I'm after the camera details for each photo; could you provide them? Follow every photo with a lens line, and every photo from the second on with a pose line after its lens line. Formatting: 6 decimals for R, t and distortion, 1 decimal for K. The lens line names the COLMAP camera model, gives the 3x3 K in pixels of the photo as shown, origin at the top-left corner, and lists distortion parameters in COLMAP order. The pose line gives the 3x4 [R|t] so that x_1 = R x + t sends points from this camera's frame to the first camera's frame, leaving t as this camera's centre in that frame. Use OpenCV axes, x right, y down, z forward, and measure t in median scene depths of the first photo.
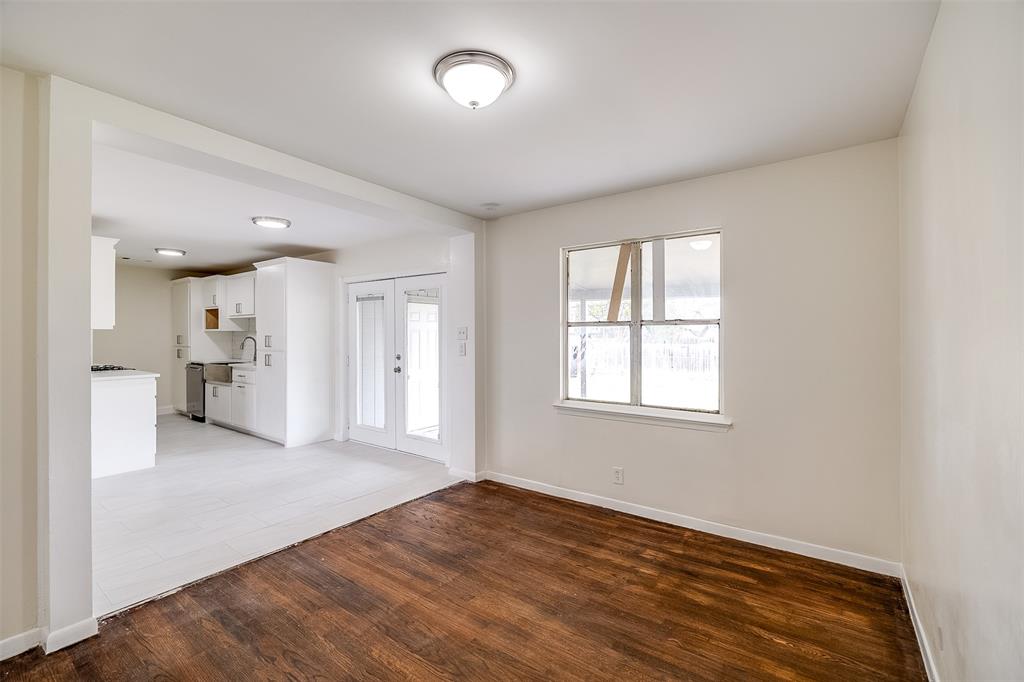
lens RADIAL K [[450.8, 0, 512.1], [0, 450.8, 338.1], [0, 0, 1]] dist [-0.004454, -0.000068]
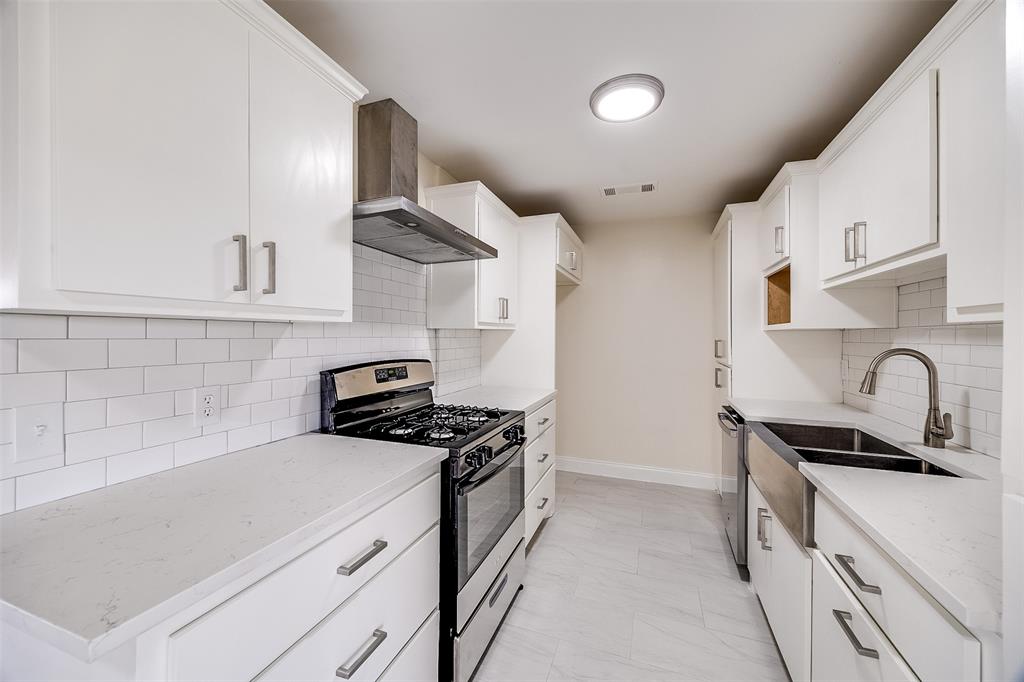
lens RADIAL K [[395.9, 0, 503.8], [0, 395.9, 336.6], [0, 0, 1]] dist [0.002136, -0.000155]
pose [[0.265744, 0.002476, -0.964040, -0.497771], [-0.009217, 0.999958, 0.000028, -0.009035], [0.964000, 0.008879, 0.265756, 0.841742]]
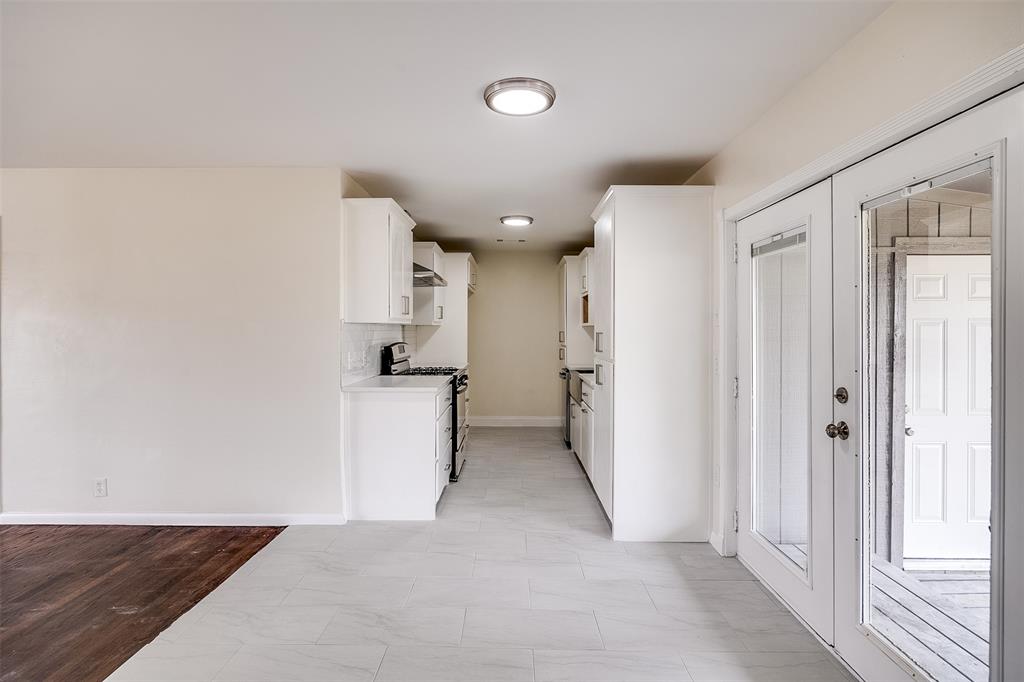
lens RADIAL K [[515.4, 0, 510.0], [0, 515.4, 336.5], [0, 0, 1]] dist [0.001066, -0.000896]
pose [[0.586903, 0.010183, -0.809593, -0.069701], [-0.005588, 0.999948, 0.008526, -0.005274], [0.809638, -0.000479, 0.586929, 0.493878]]
